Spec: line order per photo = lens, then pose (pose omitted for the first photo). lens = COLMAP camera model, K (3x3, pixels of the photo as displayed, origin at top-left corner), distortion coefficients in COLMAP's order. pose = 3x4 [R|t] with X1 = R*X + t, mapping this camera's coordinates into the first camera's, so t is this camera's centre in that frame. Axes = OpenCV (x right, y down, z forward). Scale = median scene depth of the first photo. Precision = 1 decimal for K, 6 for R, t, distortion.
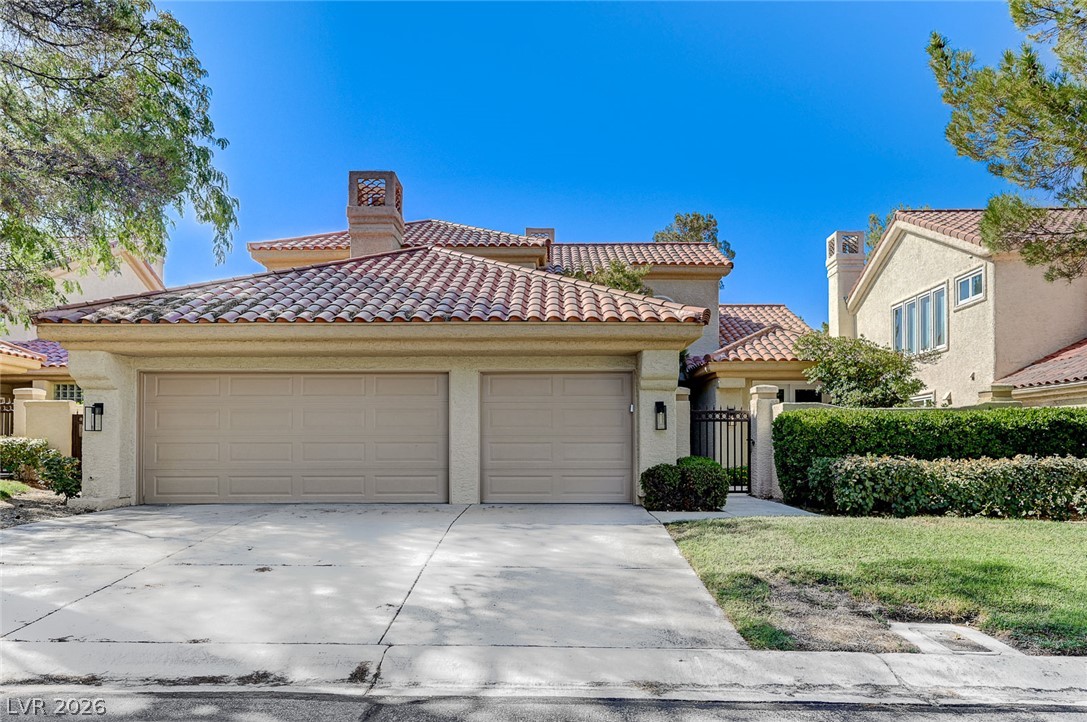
lens RADIAL K [[678.6, 0, 543.9], [0, 678.6, 442.0], [0, 0, 1]] dist [0.005588, 0.002631]
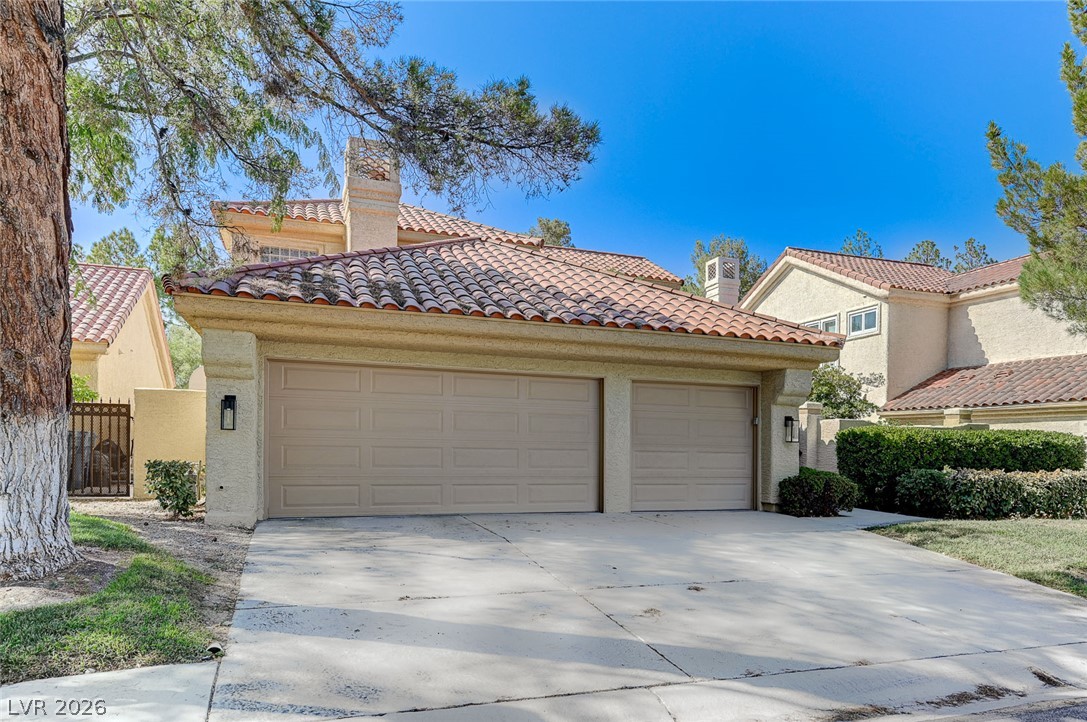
lens RADIAL K [[690.5, 0, 543.3], [0, 690.5, 452.9], [0, 0, 1]] dist [0.004739, 0.000237]
pose [[0.939321, 0.015019, 0.342710, -0.565078], [-0.021885, 0.999630, 0.016176, -0.009788], [-0.342340, -0.022695, 0.939302, 0.091968]]
